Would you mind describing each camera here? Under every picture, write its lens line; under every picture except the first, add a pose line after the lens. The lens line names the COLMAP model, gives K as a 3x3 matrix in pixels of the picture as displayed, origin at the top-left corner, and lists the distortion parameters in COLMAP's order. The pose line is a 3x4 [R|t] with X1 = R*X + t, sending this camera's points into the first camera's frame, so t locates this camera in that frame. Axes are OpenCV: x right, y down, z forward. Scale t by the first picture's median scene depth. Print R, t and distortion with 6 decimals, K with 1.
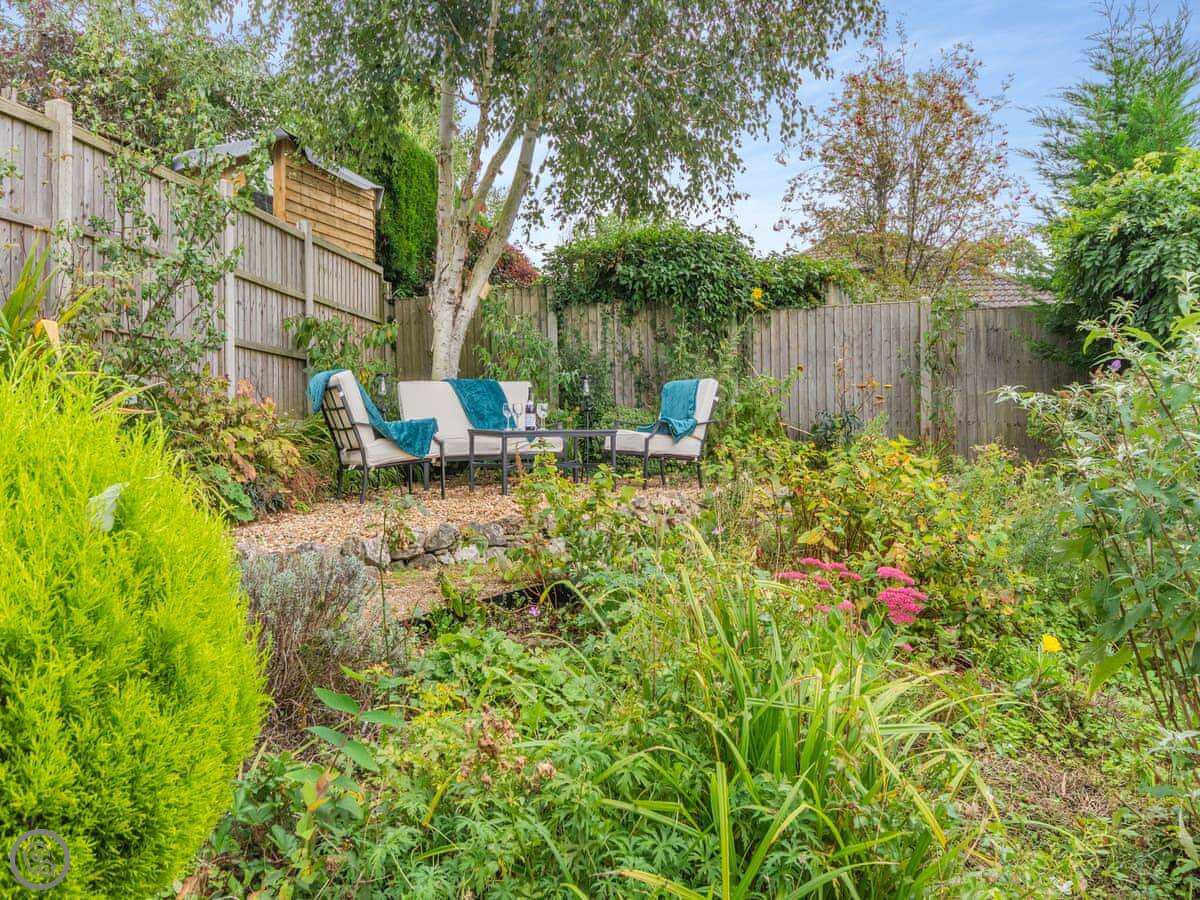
lens RADIAL K [[843.5, 0, 597.8], [0, 843.5, 443.3], [0, 0, 1]] dist [0.001680, 0.000156]
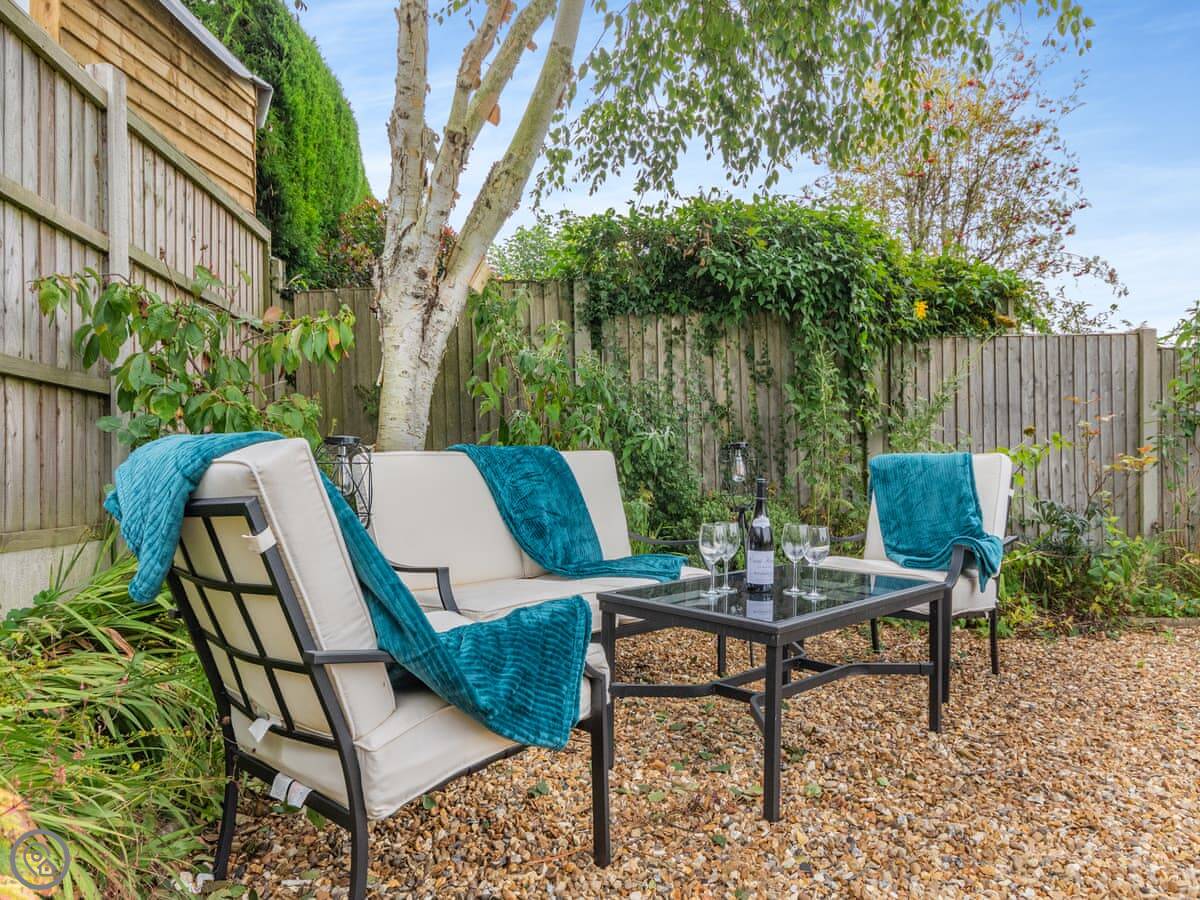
lens RADIAL K [[755.7, 0, 601.9], [0, 755.7, 464.1], [0, 0, 1]] dist [0.002975, 0.004415]
pose [[0.971030, 0.006259, 0.238875, -0.173895], [-0.000976, 0.999752, -0.022227, -0.049634], [-0.238955, 0.021350, 0.970796, 0.508736]]
